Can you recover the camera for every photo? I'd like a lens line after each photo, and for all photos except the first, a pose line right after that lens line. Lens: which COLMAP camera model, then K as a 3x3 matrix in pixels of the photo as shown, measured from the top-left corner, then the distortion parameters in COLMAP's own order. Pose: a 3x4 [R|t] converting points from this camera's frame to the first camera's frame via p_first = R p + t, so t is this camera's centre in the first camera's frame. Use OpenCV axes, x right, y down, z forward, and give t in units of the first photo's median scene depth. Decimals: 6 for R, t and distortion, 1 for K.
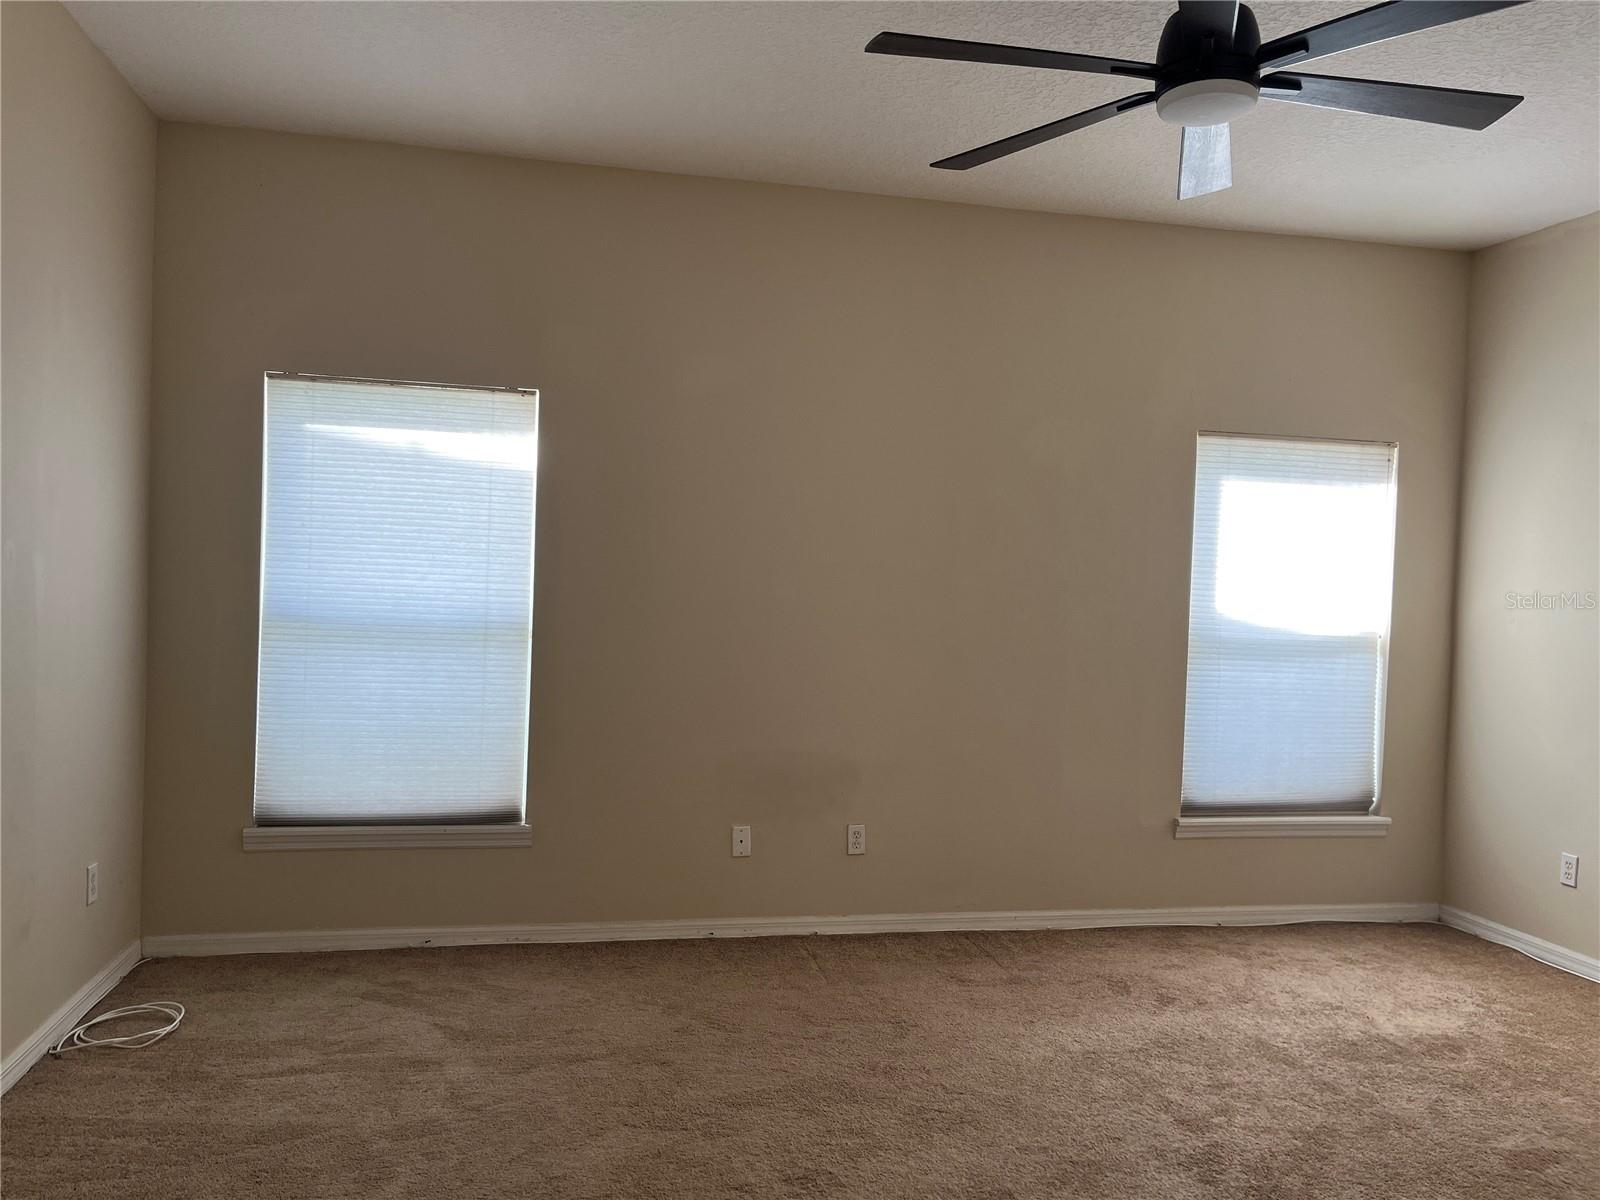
lens RADIAL K [[1216.3, 0, 808.2], [0, 1216.3, 600.2], [0, 0, 1]] dist [0.064693, -0.077868]
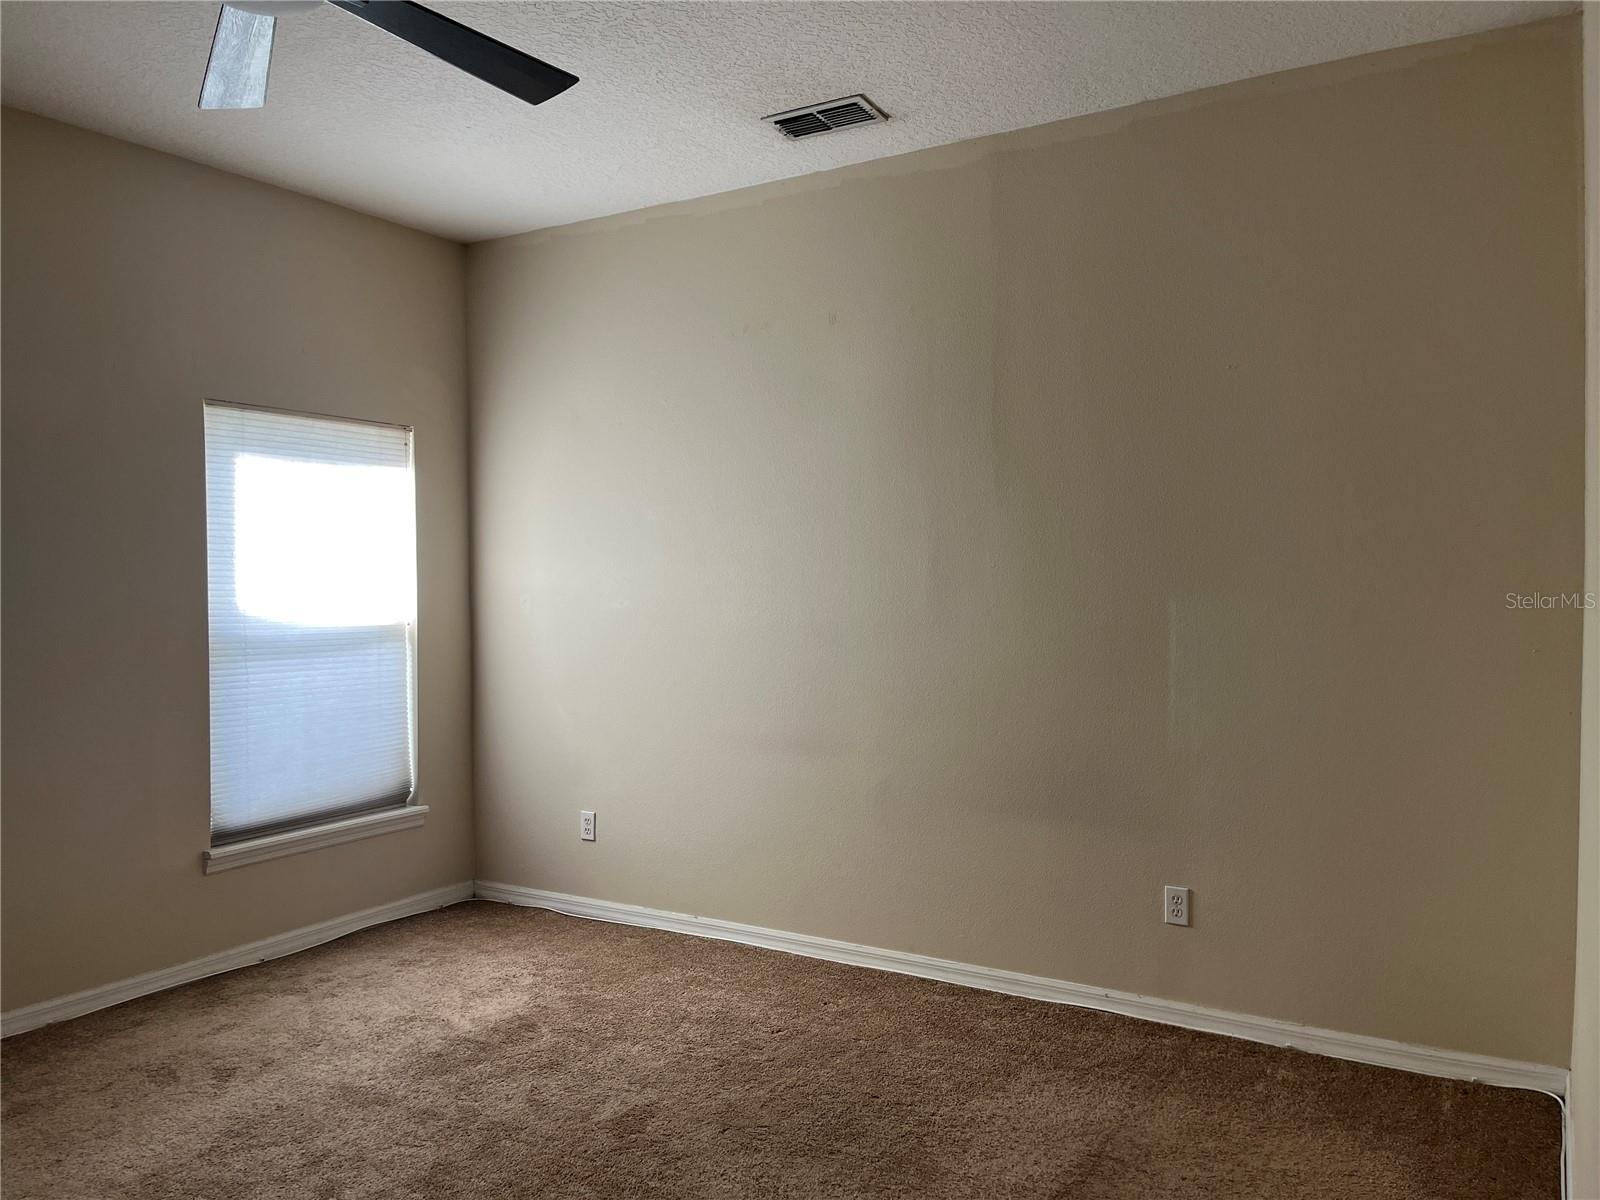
lens RADIAL K [[1216.3, 0, 801.6], [0, 1216.3, 604.6], [0, 0, 1]] dist [0.064693, -0.077868]
pose [[0.696598, -0.052277, 0.715554, -0.017741], [0.042438, 0.998598, 0.031642, -0.003934], [-0.716205, 0.008325, 0.697840, 0.108617]]
